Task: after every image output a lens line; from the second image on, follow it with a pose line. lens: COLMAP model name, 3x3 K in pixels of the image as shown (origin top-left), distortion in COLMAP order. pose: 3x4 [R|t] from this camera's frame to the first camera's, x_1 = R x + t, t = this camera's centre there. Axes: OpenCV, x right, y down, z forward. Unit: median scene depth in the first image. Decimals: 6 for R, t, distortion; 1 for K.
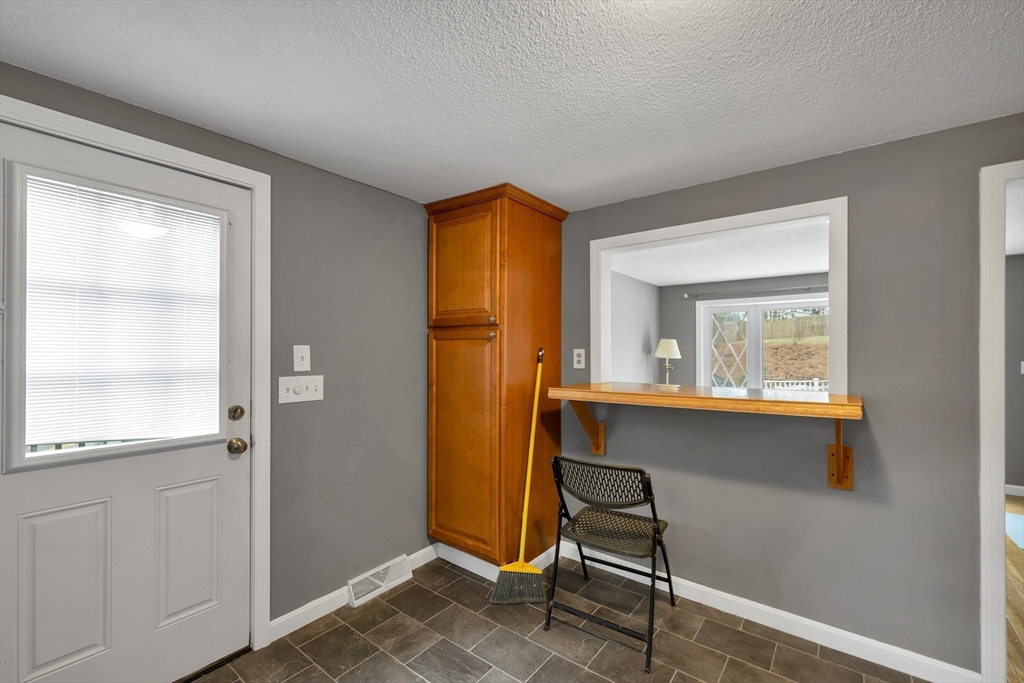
lens RADIAL K [[435.2, 0, 511.8], [0, 435.2, 350.1], [0, 0, 1]] dist [0.001188, -0.000124]
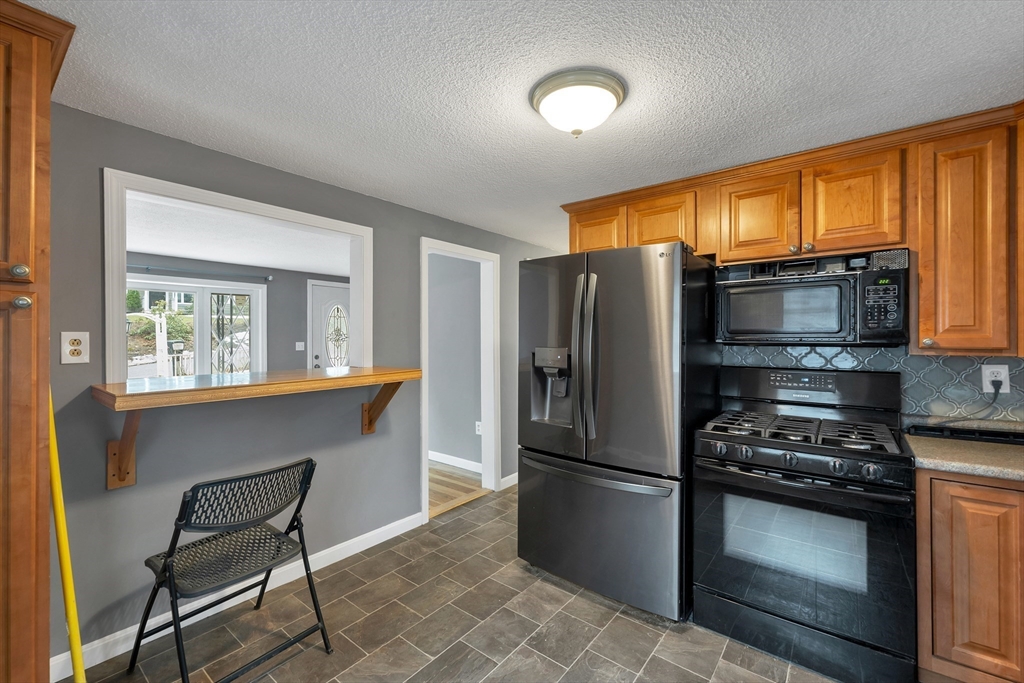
lens RADIAL K [[429.6, 0, 504.3], [0, 429.6, 337.0], [0, 0, 1]] dist [0.002630, 0.000189]
pose [[0.021432, -0.001750, 0.999769, -0.585863], [-0.007053, 0.999973, 0.001902, -0.000974], [-0.999745, -0.007093, 0.021419, 0.495404]]
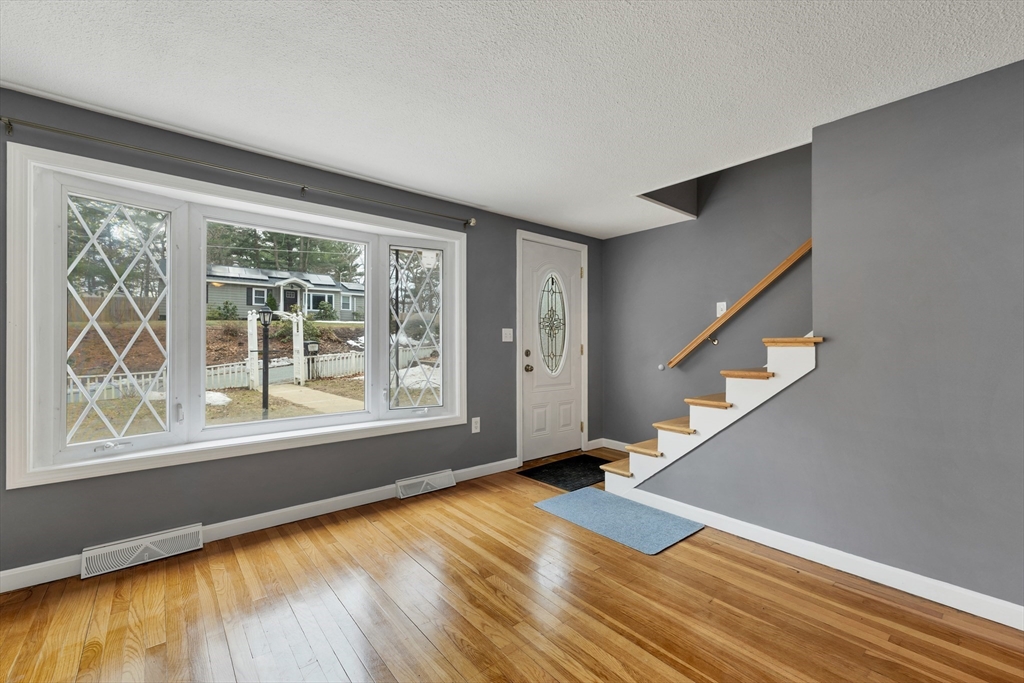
lens RADIAL K [[432.2, 0, 509.5], [0, 432.2, 342.9], [0, 0, 1]] dist [0.002236, 0.000275]
pose [[0.224608, 0.002344, 0.974446, 0.515047], [-0.007534, 0.999971, -0.000669, 0.112082], [-0.974420, -0.007191, 0.224619, 1.528612]]
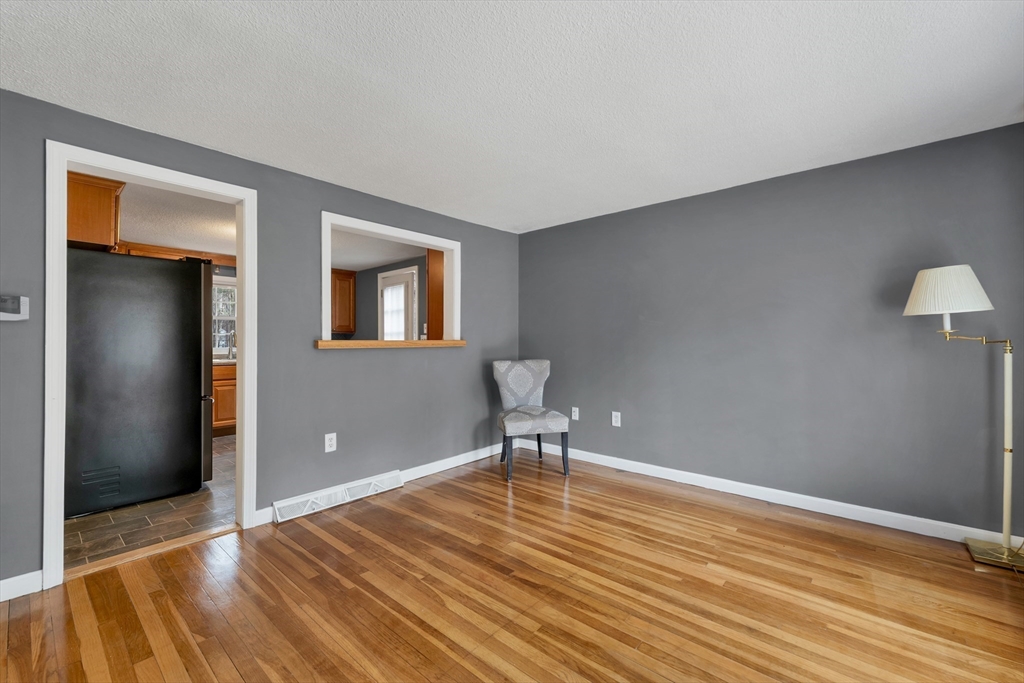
lens RADIAL K [[432.2, 0, 509.5], [0, 432.2, 342.9], [0, 0, 1]] dist [0.002236, 0.000275]
pose [[-0.078478, -0.000275, -0.996916, 2.089973], [0.008268, 0.999965, -0.000927, 0.113245], [0.996882, -0.008315, -0.078473, 1.704401]]
